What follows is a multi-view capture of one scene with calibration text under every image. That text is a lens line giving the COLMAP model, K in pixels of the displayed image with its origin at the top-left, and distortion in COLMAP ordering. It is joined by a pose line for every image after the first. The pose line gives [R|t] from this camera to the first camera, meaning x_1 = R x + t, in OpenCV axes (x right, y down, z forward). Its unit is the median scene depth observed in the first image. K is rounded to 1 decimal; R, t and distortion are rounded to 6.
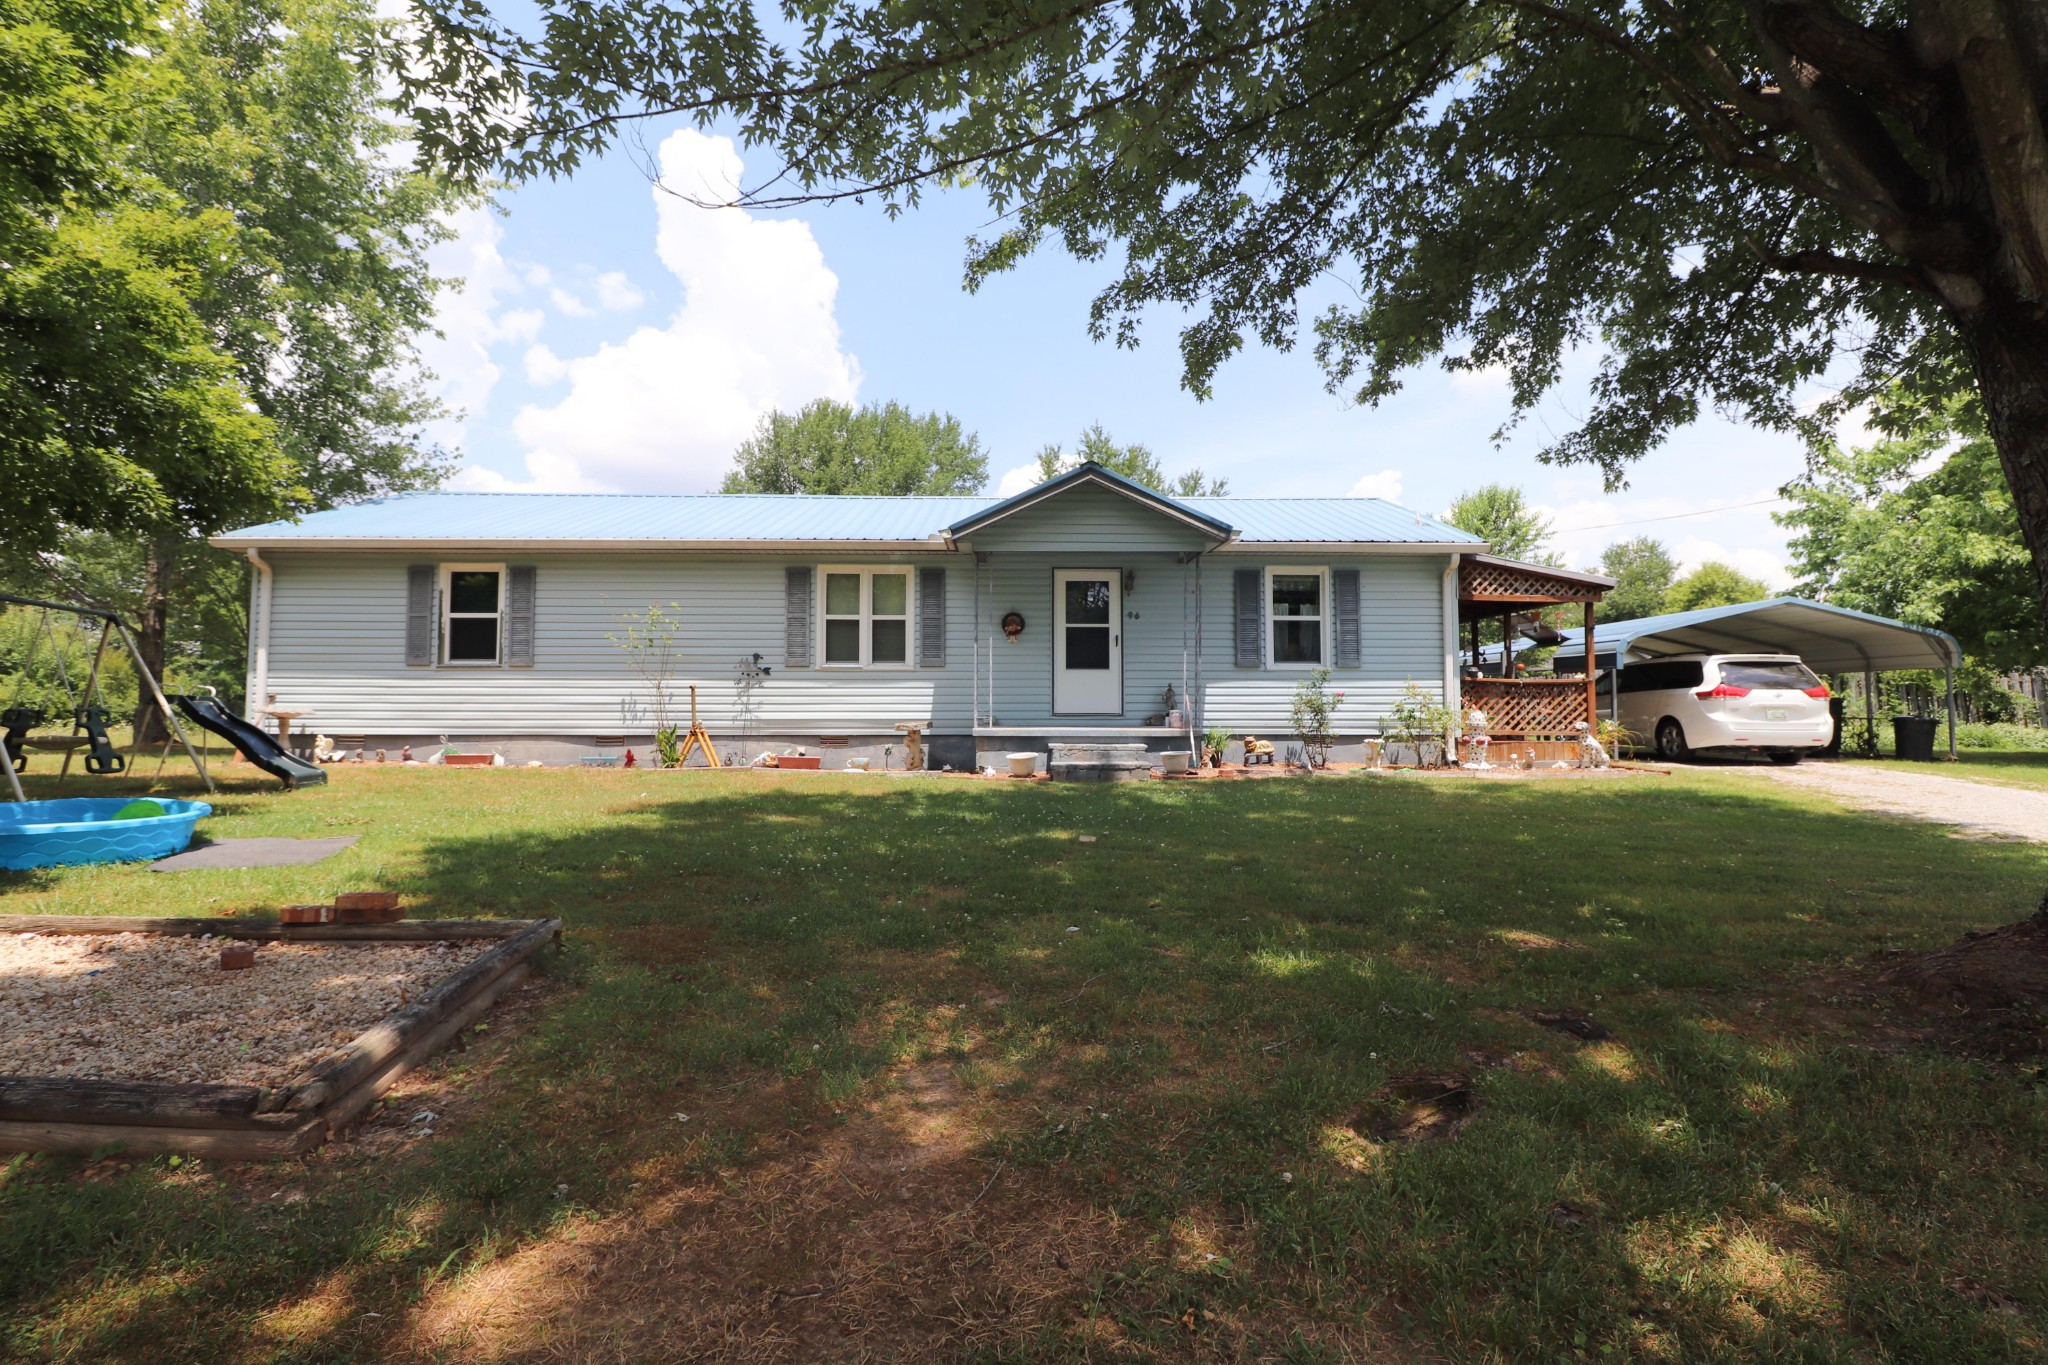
lens RADIAL K [[942.0, 0, 1047.7], [0, 942.0, 674.9], [0, 0, 1]] dist [-0.012790, -0.005127]
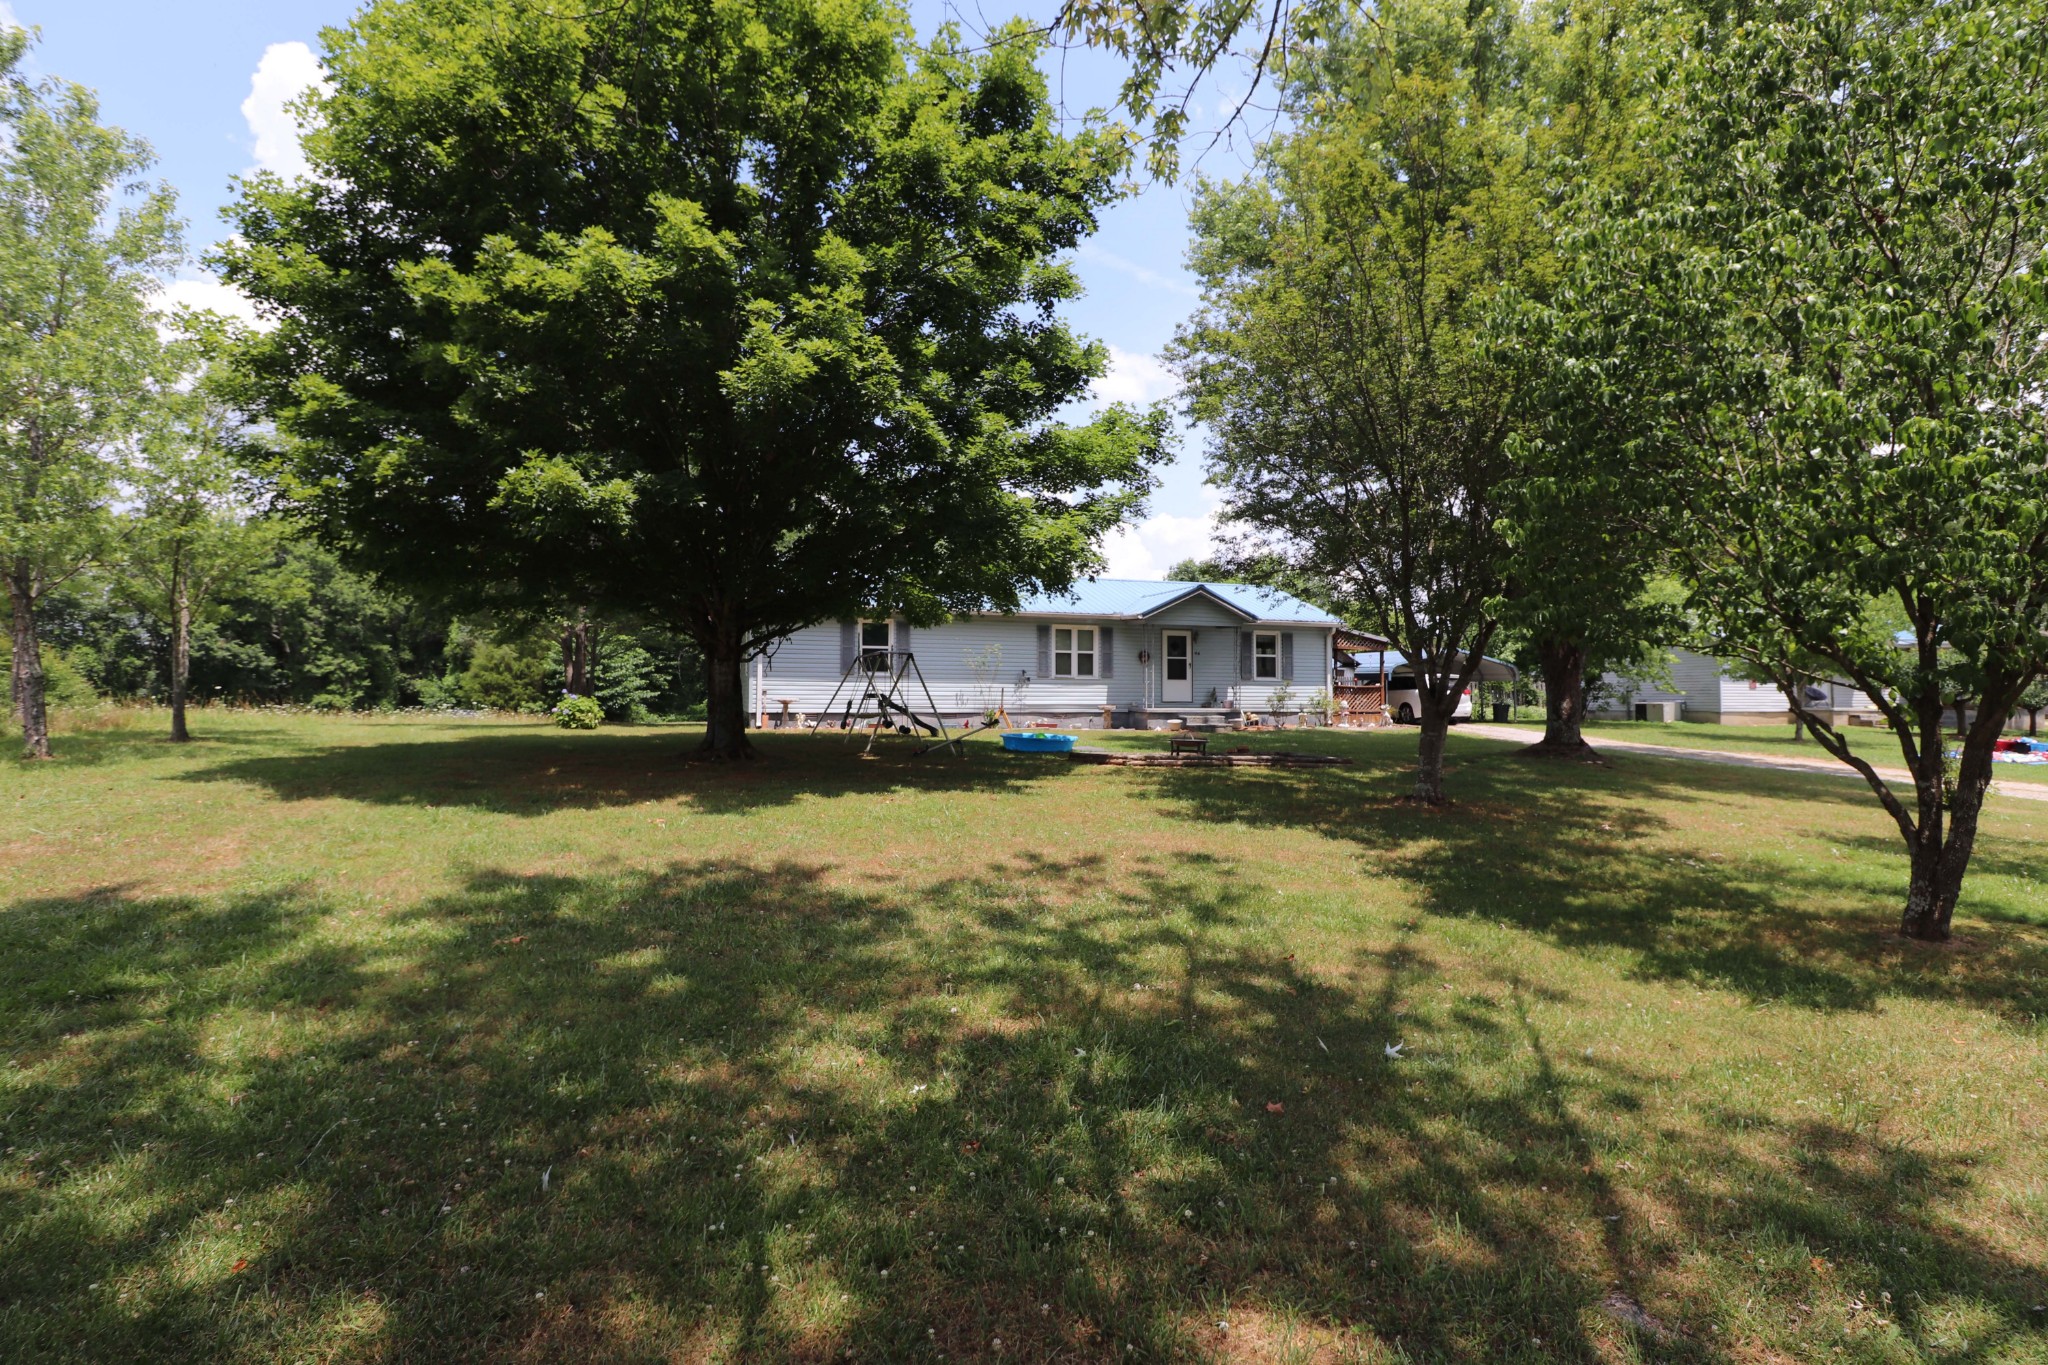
lens RADIAL K [[942.0, 0, 1033.8], [0, 942.0, 678.4], [0, 0, 1]] dist [-0.012790, -0.005127]
pose [[0.950470, 0.008103, 0.310710, -0.881165], [-0.014644, 0.999717, 0.018727, -0.041912], [-0.310470, -0.022350, 0.950320, -0.832477]]
